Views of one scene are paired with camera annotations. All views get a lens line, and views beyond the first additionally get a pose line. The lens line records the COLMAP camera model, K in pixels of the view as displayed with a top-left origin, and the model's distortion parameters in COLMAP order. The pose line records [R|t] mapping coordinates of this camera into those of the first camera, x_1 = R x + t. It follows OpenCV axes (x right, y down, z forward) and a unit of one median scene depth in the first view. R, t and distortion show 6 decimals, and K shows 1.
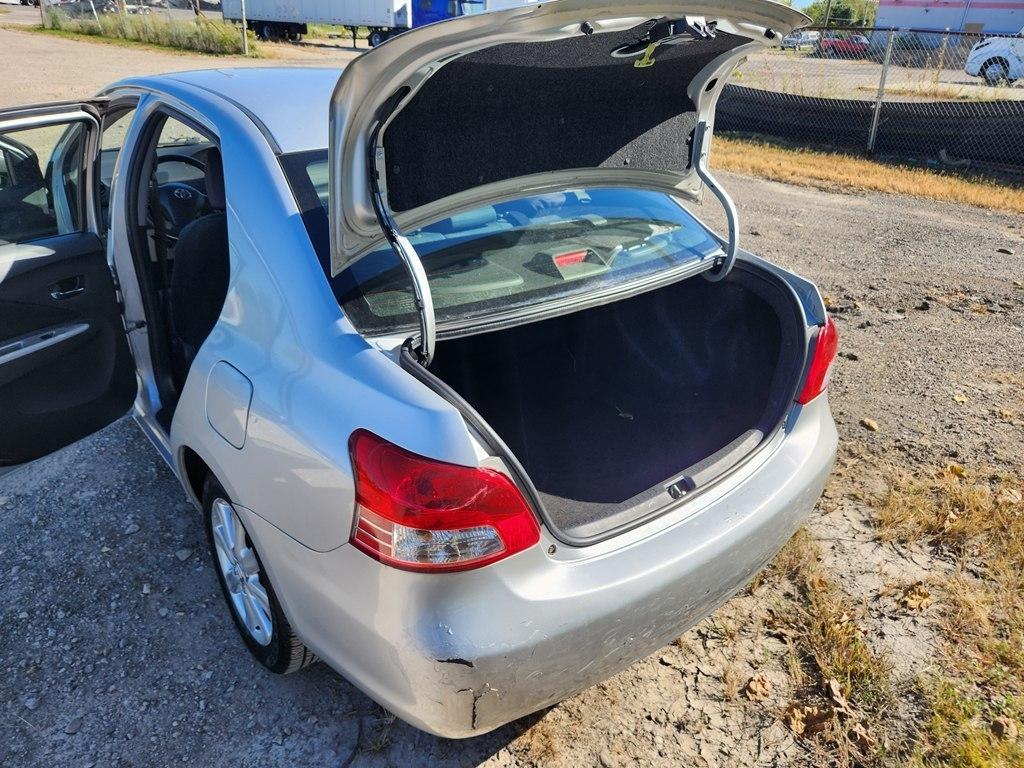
lens RADIAL K [[702.1, 0, 512.9], [0, 702.1, 392.9], [0, 0, 1]] dist [0.051268, -0.044159]
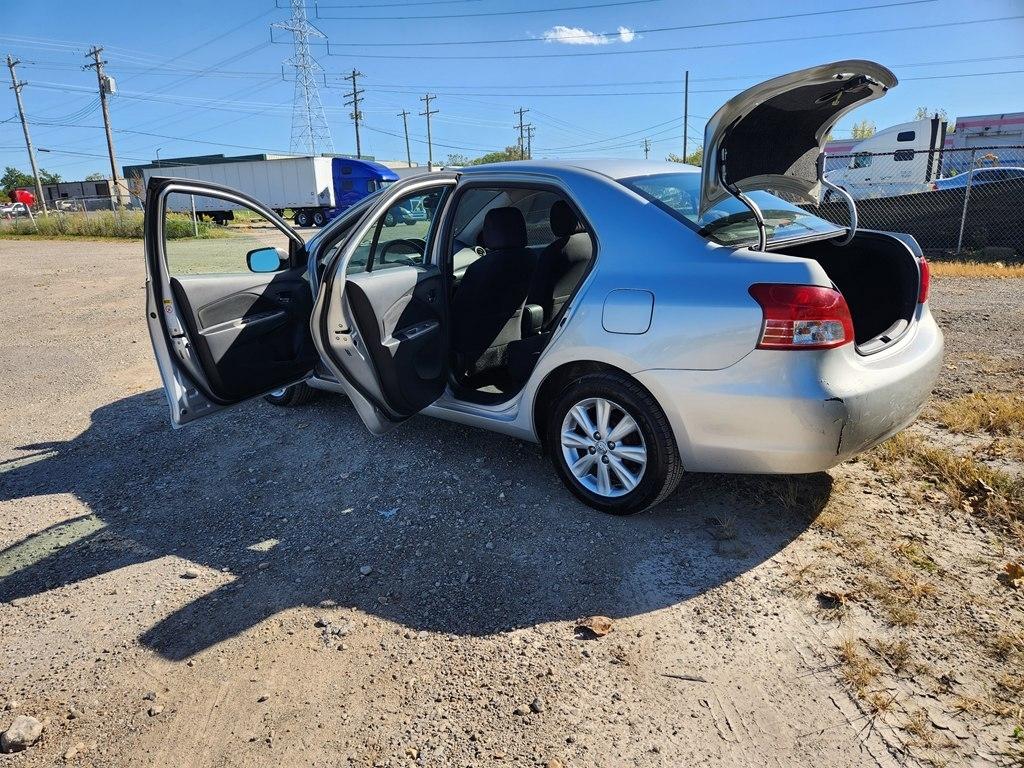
lens RADIAL K [[702.1, 0, 513.4], [0, 702.1, 391.5], [0, 0, 1]] dist [0.051268, -0.044159]
pose [[0.984219, -0.114387, 0.135014, -0.578876], [0.140652, 0.968681, -0.204633, 0.316352], [-0.107378, 0.220393, 0.969483, -0.334772]]
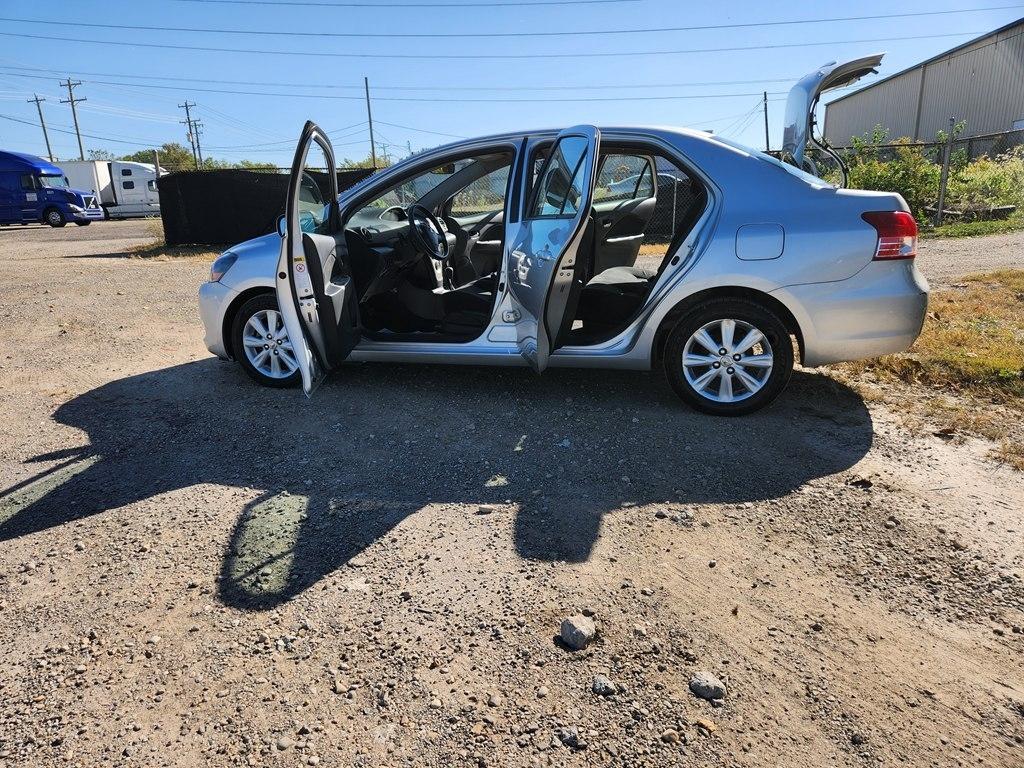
lens RADIAL K [[702.1, 0, 503.6], [0, 702.1, 382.7], [0, 0, 1]] dist [0.051268, -0.044159]
pose [[0.819666, -0.214901, 0.531004, -1.386533], [0.324129, 0.938295, -0.120595, 0.256345], [-0.472323, 0.270961, 0.838744, -0.159745]]
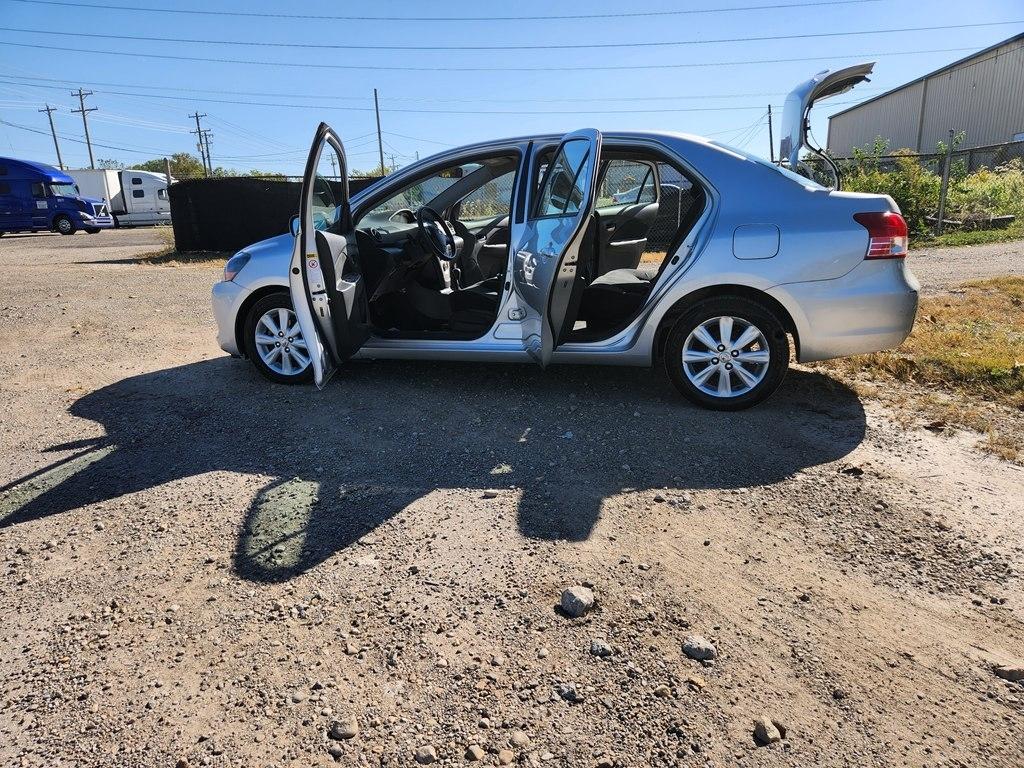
lens RADIAL K [[702.1, 0, 513.4], [0, 702.1, 378.6], [0, 0, 1]] dist [0.051268, -0.044159]
pose [[0.818163, -0.201942, 0.538358, -1.411756], [0.322052, 0.936594, -0.138112, 0.291118], [-0.476332, 0.286377, 0.831322, -0.187285]]
